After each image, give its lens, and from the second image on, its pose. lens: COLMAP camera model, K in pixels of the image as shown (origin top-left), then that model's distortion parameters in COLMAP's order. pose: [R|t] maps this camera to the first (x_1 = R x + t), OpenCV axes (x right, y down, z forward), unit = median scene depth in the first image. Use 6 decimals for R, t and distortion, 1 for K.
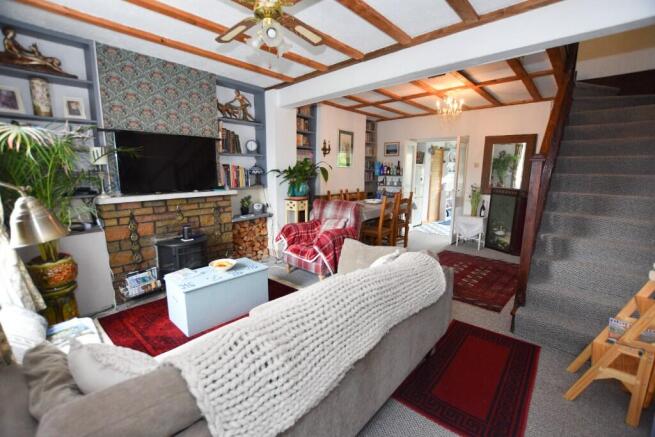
lens RADIAL K [[297.0, 0, 327.5], [0, 297.0, 218.5], [0, 0, 1]] dist [-0.039814, -0.000091]
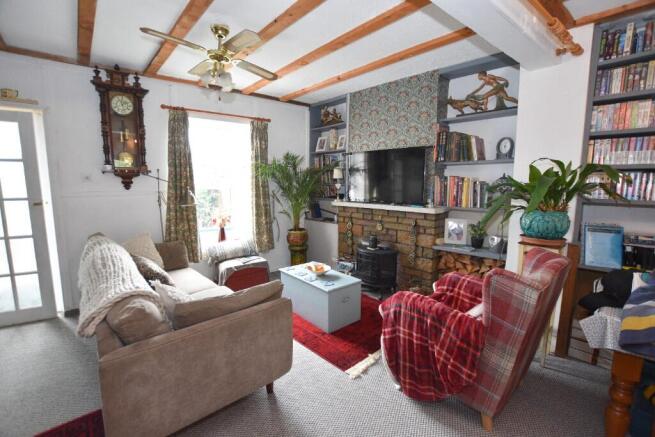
lens RADIAL K [[297.0, 0, 327.5], [0, 297.0, 218.5], [0, 0, 1]] dist [-0.039814, -0.000091]
pose [[-0.150374, 0.122600, -0.980998, 0.547397], [-0.158499, 0.976456, 0.146328, -0.153045], [0.975841, 0.177491, -0.127401, 0.895658]]
